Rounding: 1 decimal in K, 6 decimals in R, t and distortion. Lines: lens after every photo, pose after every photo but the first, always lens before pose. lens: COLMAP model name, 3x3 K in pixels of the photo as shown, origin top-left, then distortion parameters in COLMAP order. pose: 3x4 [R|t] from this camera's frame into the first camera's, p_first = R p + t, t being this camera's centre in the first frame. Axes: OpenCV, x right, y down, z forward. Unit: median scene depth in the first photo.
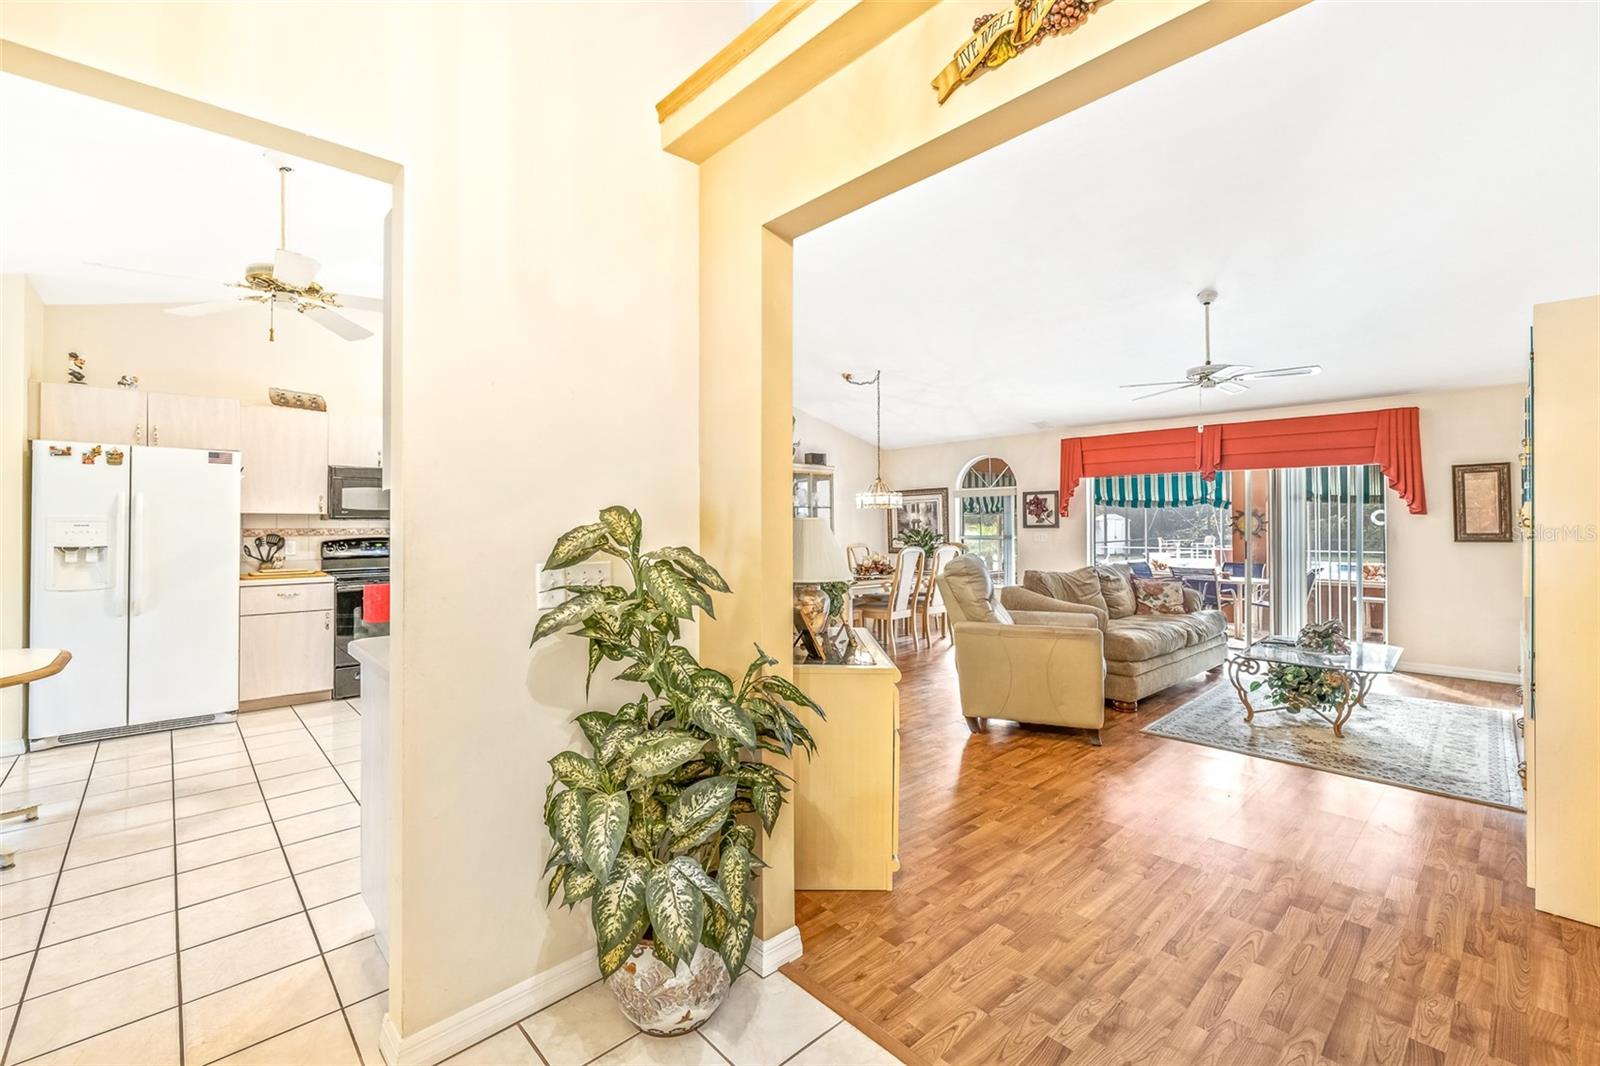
lens RADIAL K [[685.1, 0, 804.3], [0, 685.1, 515.7], [0, 0, 1]] dist [-0.008749, 0.000066]
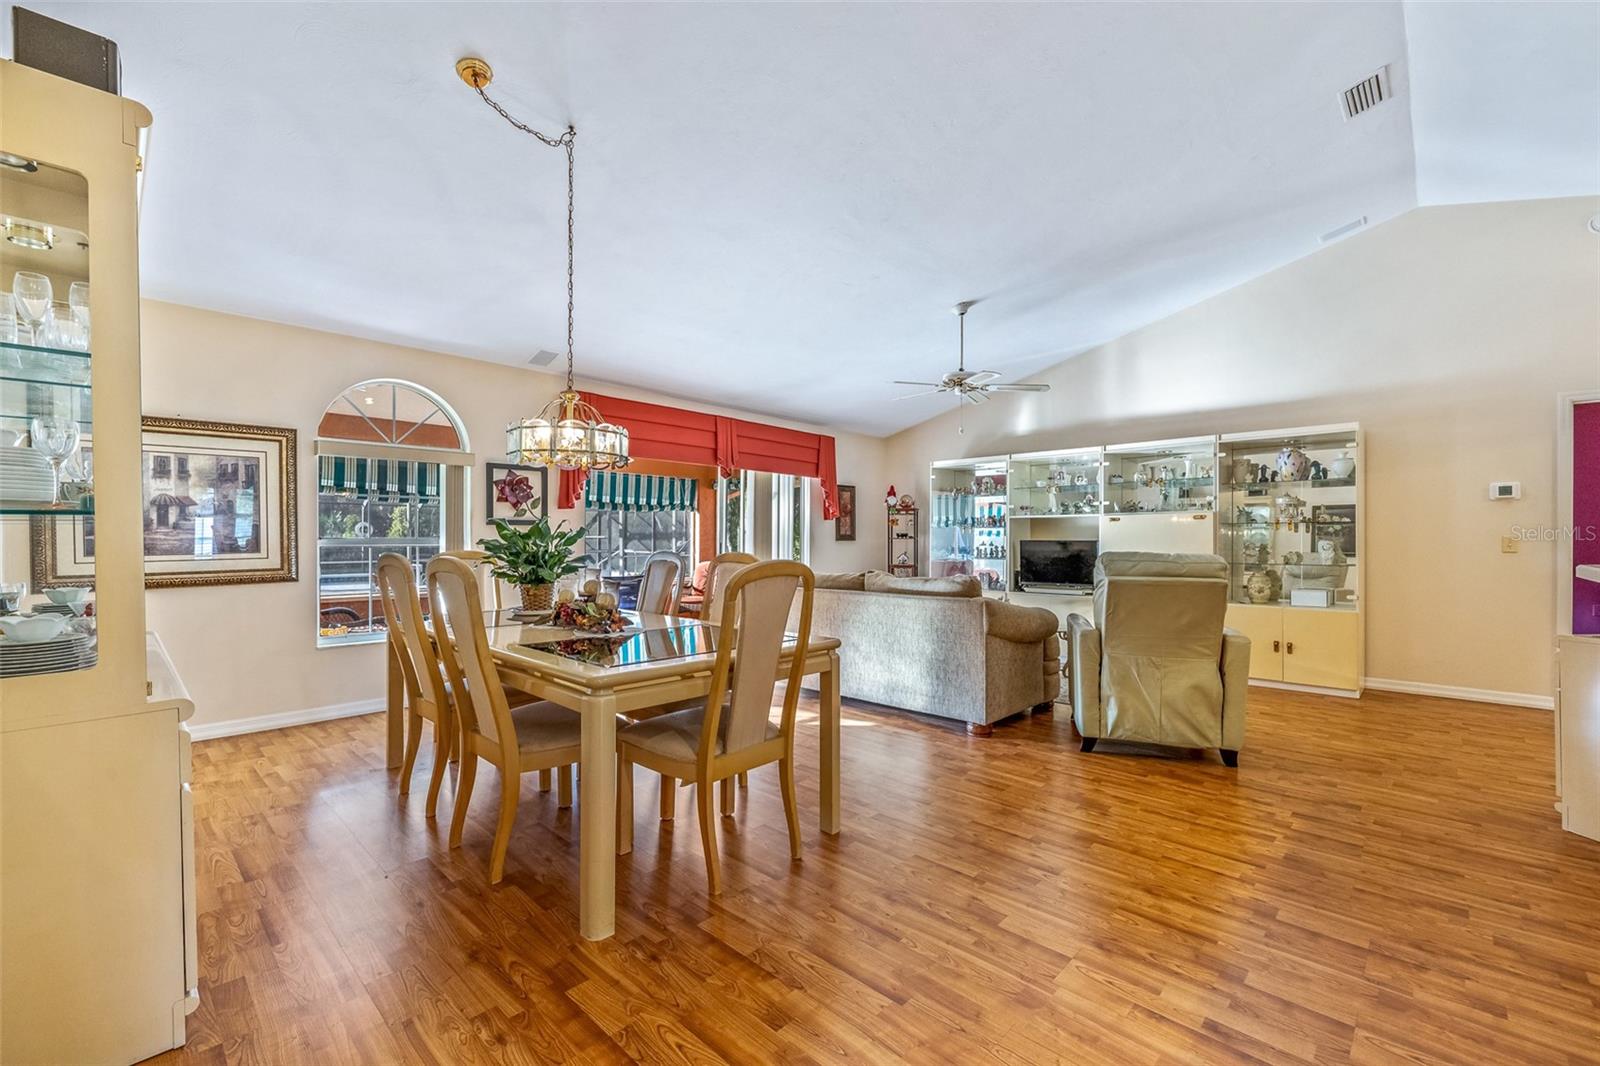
lens RADIAL K [[664.5, 0, 807.3], [0, 664.5, 543.9], [0, 0, 1]] dist [-0.000341, -0.000083]
pose [[-0.048634, -0.004245, 0.998808, -0.396492], [-0.016755, 0.999854, 0.003433, 0.043417], [-0.998676, -0.016568, -0.048698, 1.190670]]
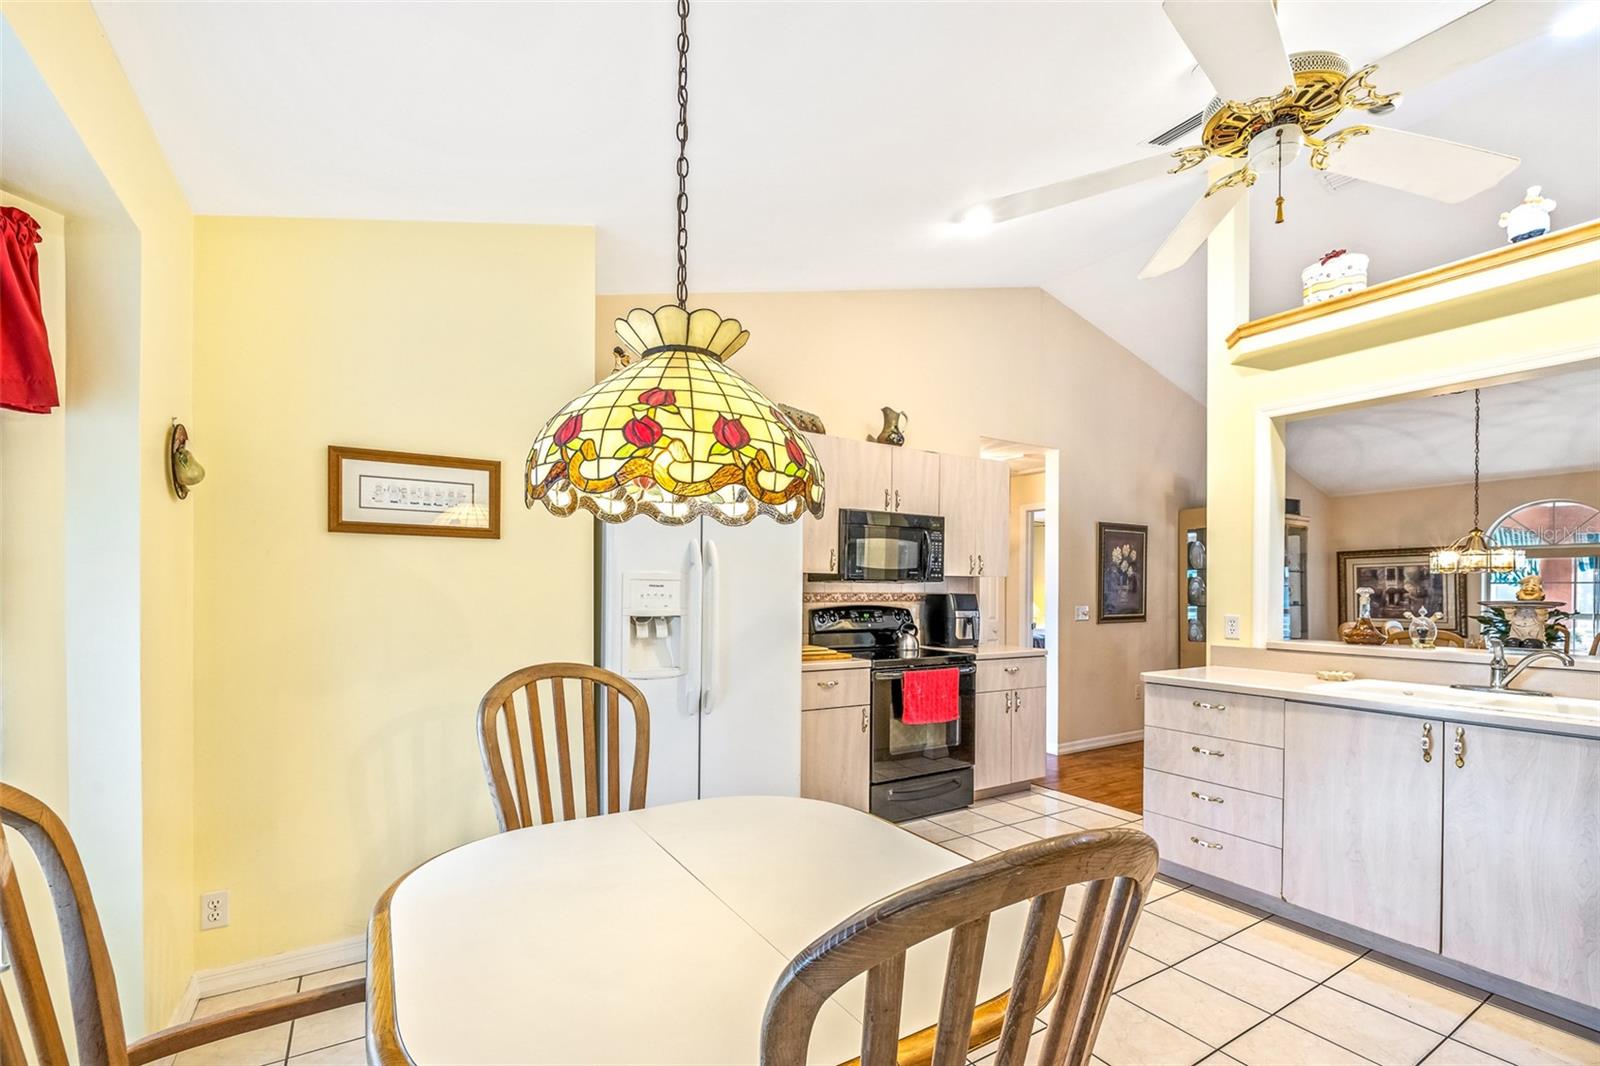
lens RADIAL K [[701.9, 0, 795.7], [0, 701.9, 592.2], [0, 0, 1]] dist [0.000121, 0.000213]
pose [[0.978824, 0.013102, -0.204285, -0.562383], [-0.010054, 0.999822, 0.015952, 0.005909], [0.204458, -0.013560, 0.978781, 0.230816]]
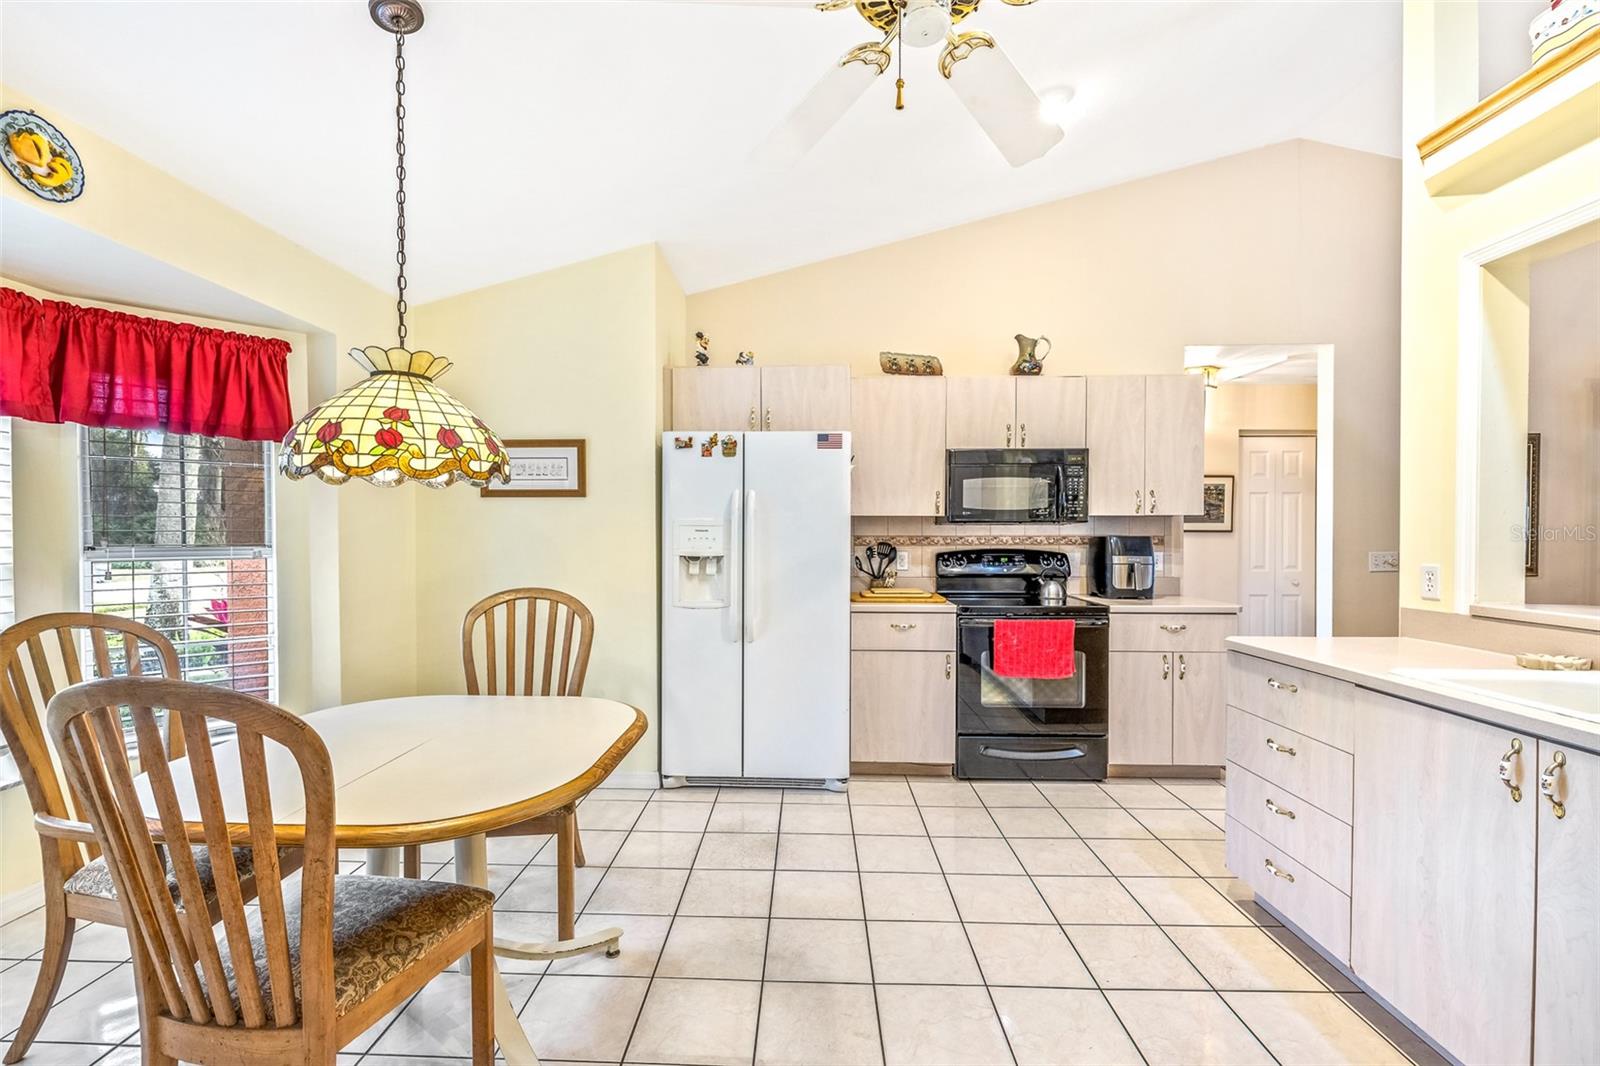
lens RADIAL K [[687.3, 0, 780.0], [0, 687.3, 541.7], [0, 0, 1]] dist [-0.000274, -0.000227]
pose [[0.697624, 0.012754, -0.716351, -0.283947], [0.006152, 0.999698, 0.023790, 0.006116], [0.716438, -0.021003, 0.697335, 0.346885]]
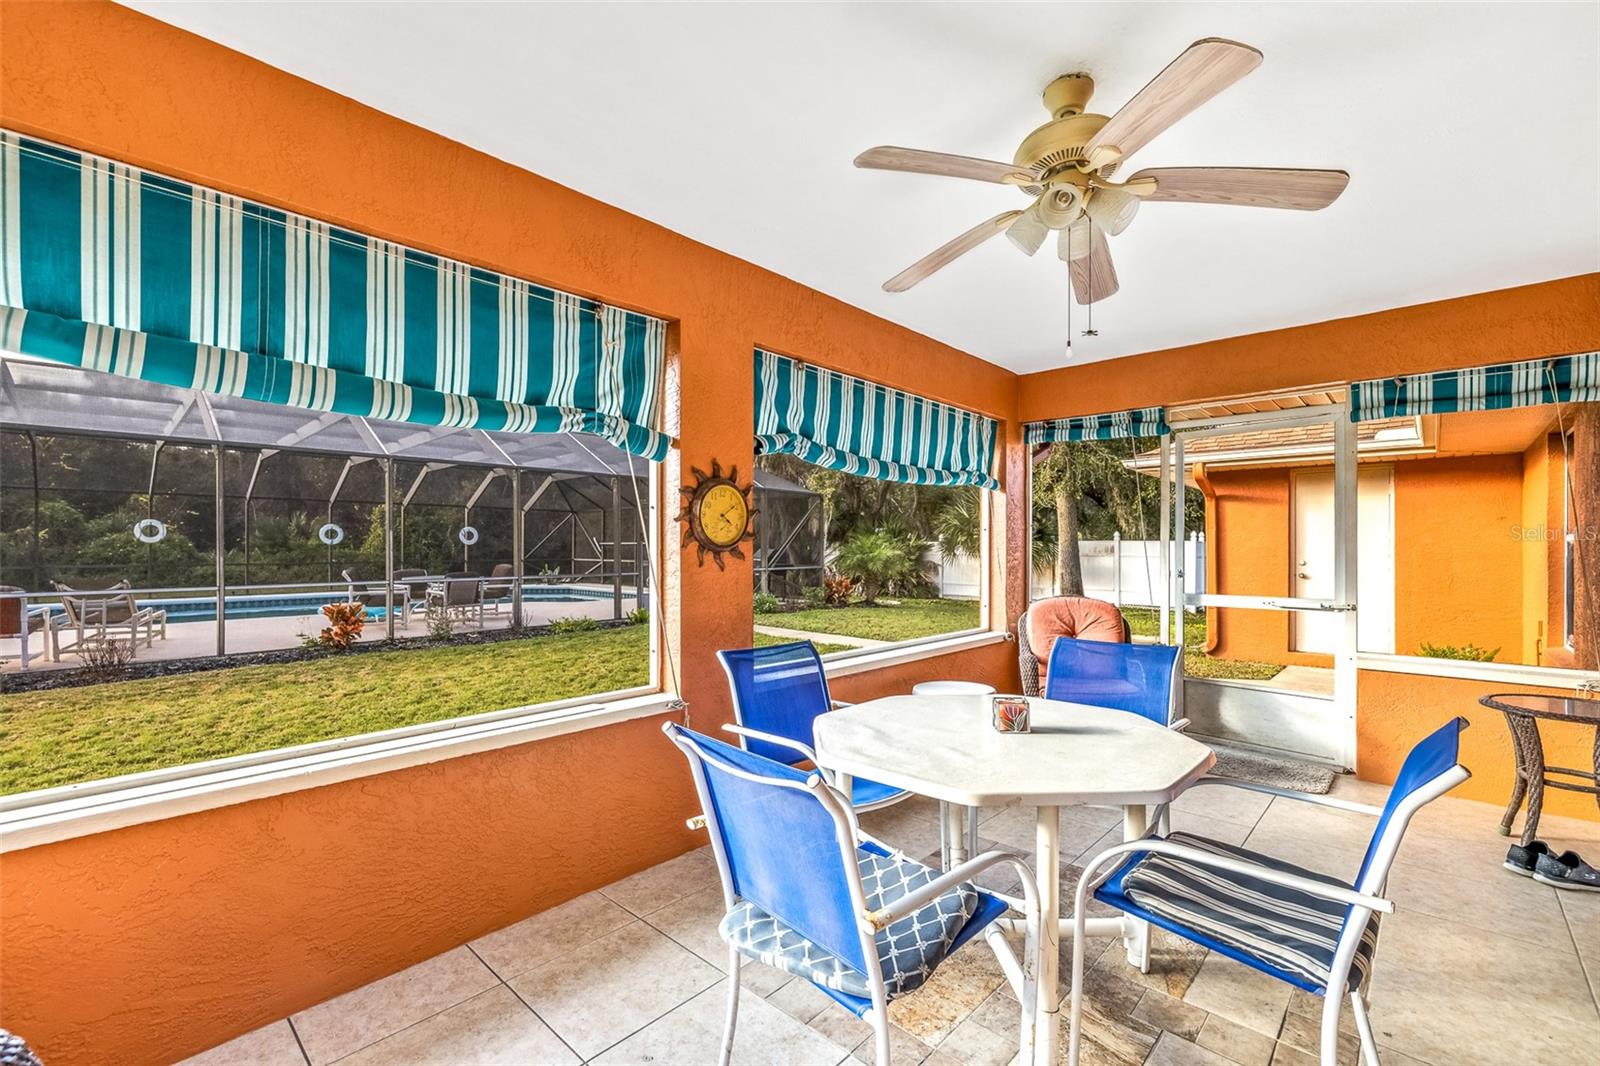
lens RADIAL K [[664.5, 0, 807.3], [0, 664.5, 543.9], [0, 0, 1]] dist [-0.000341, -0.000083]
pose [[-0.064195, 0.003580, 0.997931, 0.613339], [-0.012128, 0.999917, -0.004367, 0.045801], [-0.997864, -0.012383, -0.064146, 1.720364]]
